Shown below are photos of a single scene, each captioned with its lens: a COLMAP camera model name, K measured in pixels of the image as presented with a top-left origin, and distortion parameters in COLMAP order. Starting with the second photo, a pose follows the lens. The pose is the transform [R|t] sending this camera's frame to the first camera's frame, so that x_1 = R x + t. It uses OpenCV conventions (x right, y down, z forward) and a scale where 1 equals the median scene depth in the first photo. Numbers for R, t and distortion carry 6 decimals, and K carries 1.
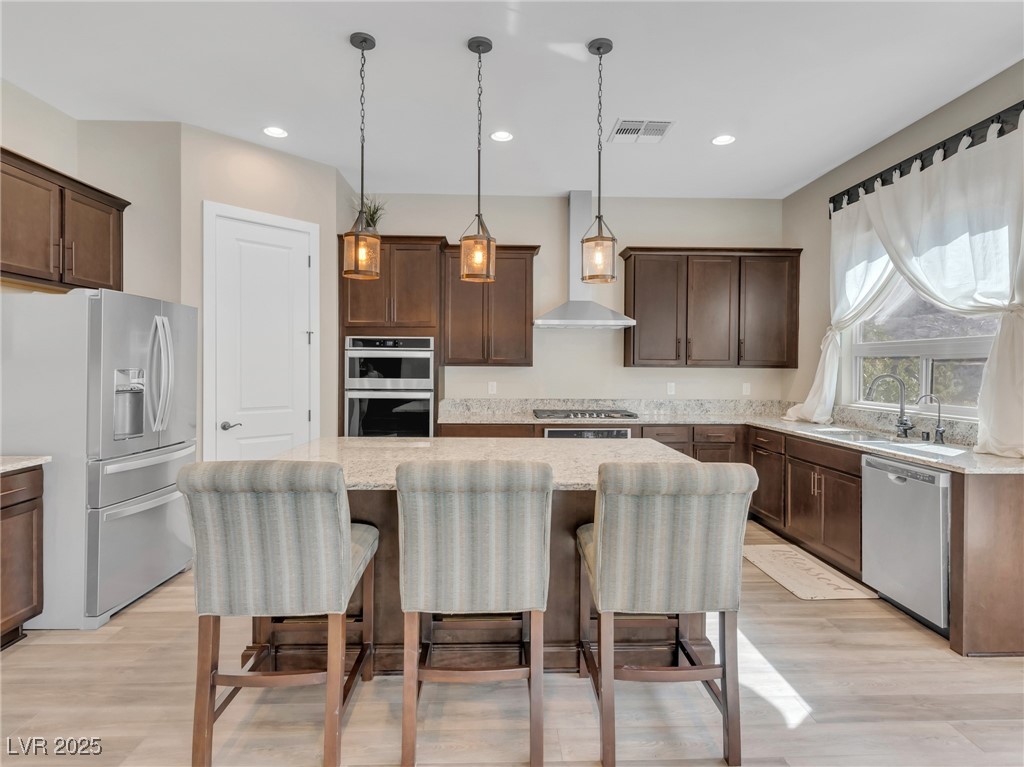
lens RADIAL K [[557.3, 0, 507.9], [0, 557.3, 374.3], [0, 0, 1]] dist [-0.000659, 0.000907]
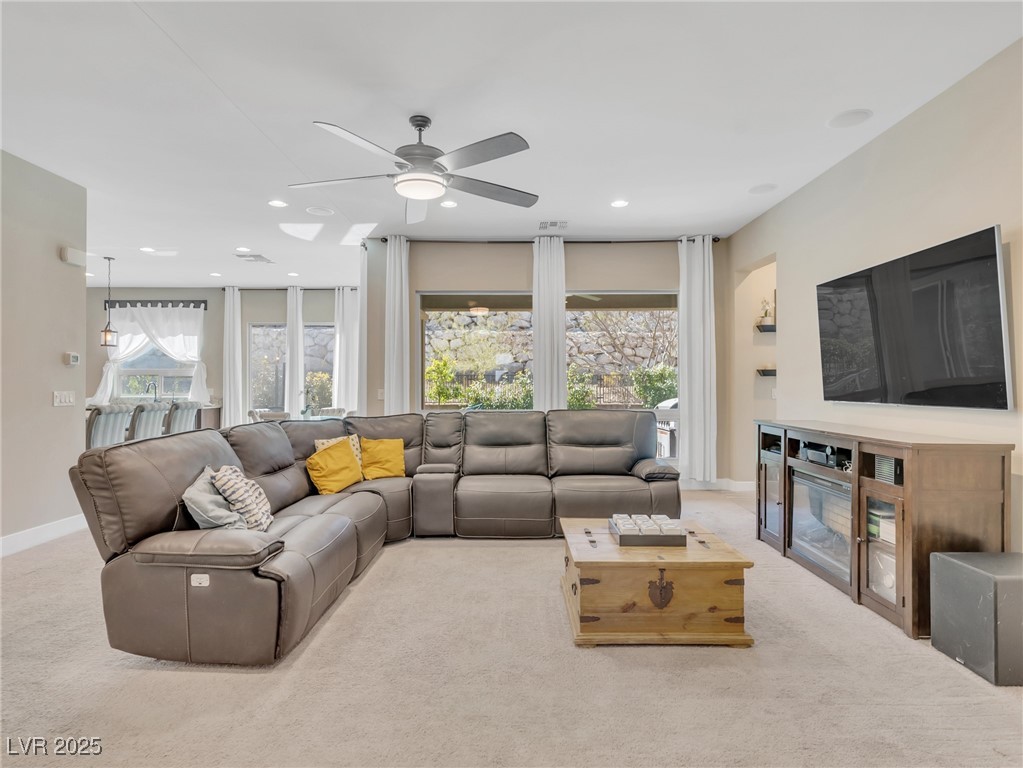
lens RADIAL K [[530.0, 0, 512.5], [0, 530.0, 380.6], [0, 0, 1]] dist [0.003413, 0.000695]
pose [[0.016721, 0.003371, 0.999855, -1.469933], [0.016154, 0.999863, -0.003641, 0.023786], [-0.999730, 0.016213, 0.016664, -0.603626]]
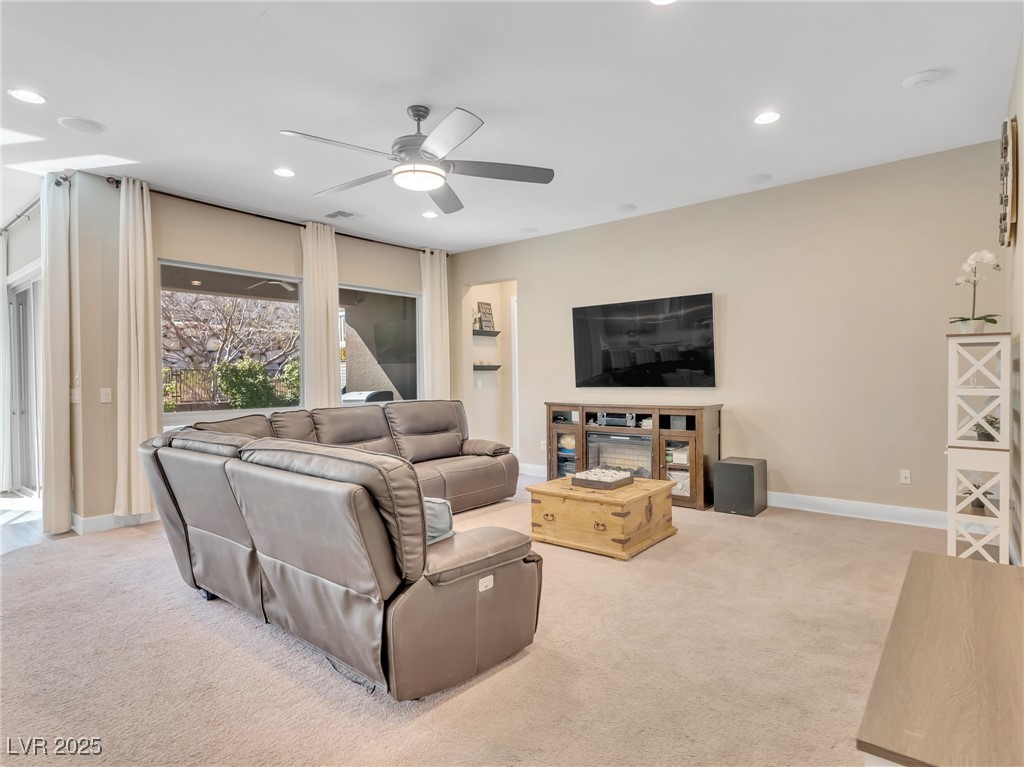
lens RADIAL K [[543.3, 0, 487.3], [0, 543.3, 381.6], [0, 0, 1]] dist [-0.000987, 0.000200]
pose [[-0.743655, -0.000409, 0.668563, -1.301679], [0.019570, 0.999558, 0.022379, 0.014985], [-0.668277, 0.029726, -0.743319, 0.041242]]
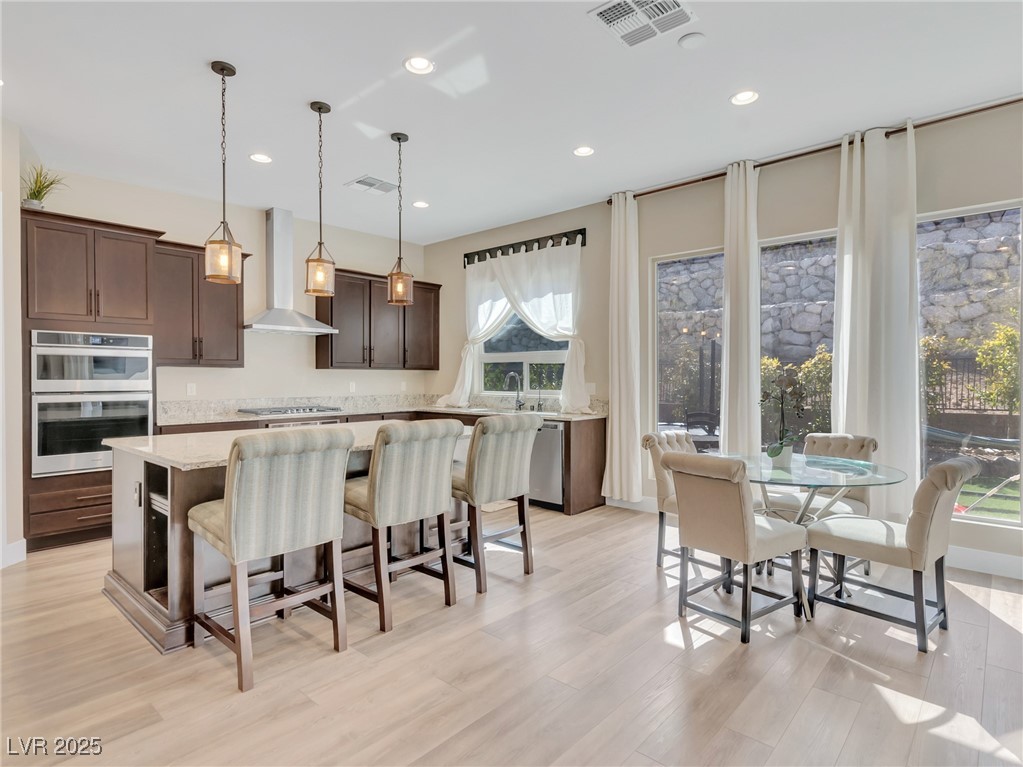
lens RADIAL K [[559.9, 0, 511.5], [0, 559.9, 383.5], [0, 0, 1]] dist [-0.002411, -0.000209]
pose [[0.688939, -0.014357, 0.724677, -0.427905], [0.013506, 0.999884, 0.006969, 0.017589], [-0.724693, 0.004986, 0.689054, -0.113491]]
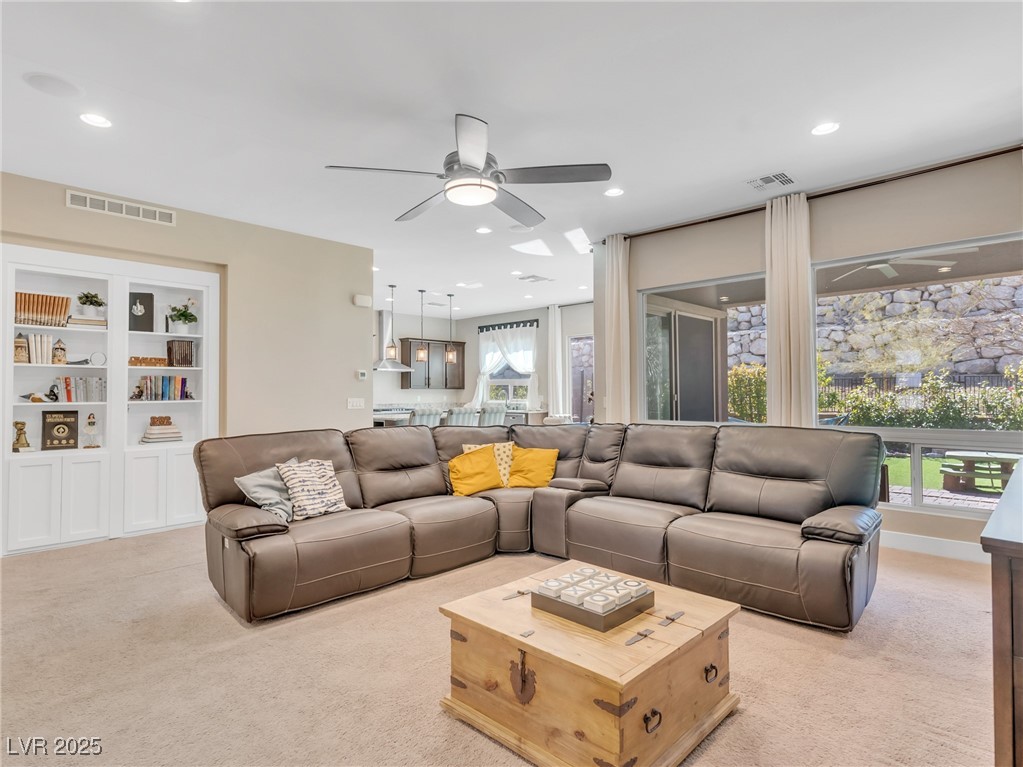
lens RADIAL K [[542.2, 0, 530.0], [0, 542.2, 379.2], [0, 0, 1]] dist [0.000210, -0.000041]
pose [[0.686520, 0.008775, 0.727058, -1.216012], [0.019915, 0.999325, -0.030866, 0.029436], [-0.726838, 0.035670, 0.685882, -1.028308]]
